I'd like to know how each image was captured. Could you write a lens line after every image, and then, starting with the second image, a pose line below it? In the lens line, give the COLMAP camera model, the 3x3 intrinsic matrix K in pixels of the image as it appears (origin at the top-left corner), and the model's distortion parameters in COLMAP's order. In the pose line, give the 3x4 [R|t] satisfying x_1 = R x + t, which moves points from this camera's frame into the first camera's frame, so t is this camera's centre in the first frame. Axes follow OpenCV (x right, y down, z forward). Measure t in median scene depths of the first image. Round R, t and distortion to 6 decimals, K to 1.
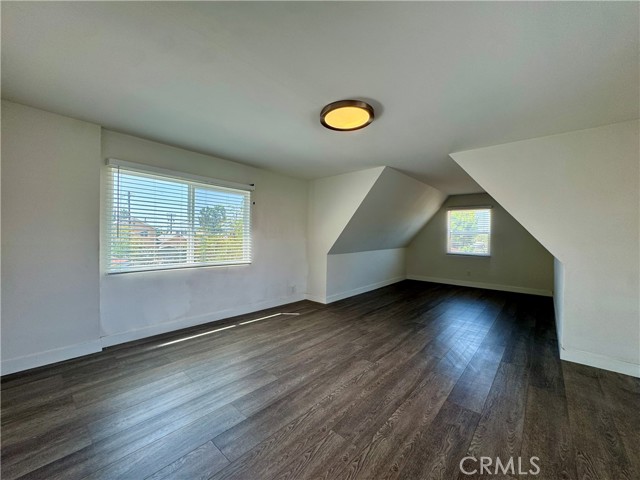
lens RADIAL K [[256.8, 0, 318.8], [0, 256.8, 239.8], [0, 0, 1]] dist [-0.002880, 0.000985]
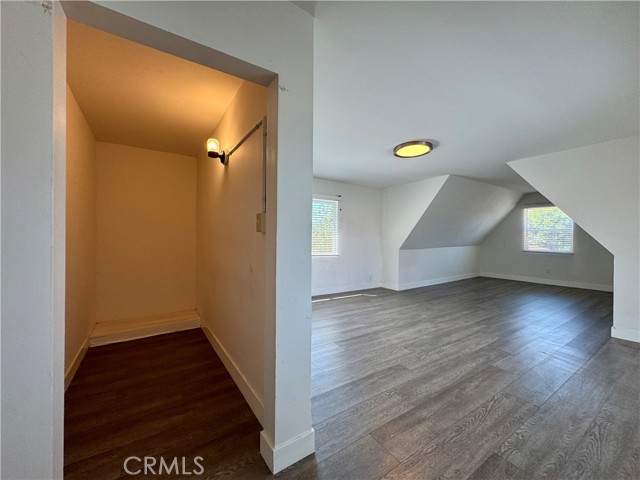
lens RADIAL K [[256.8, 0, 319.5], [0, 256.8, 239.4], [0, 0, 1]] dist [-0.002880, 0.000985]
pose [[0.964632, -0.007017, -0.263507, -0.013072], [0.004722, 0.999945, -0.009342, 0.026900], [0.263558, 0.007768, 0.964612, -0.372997]]
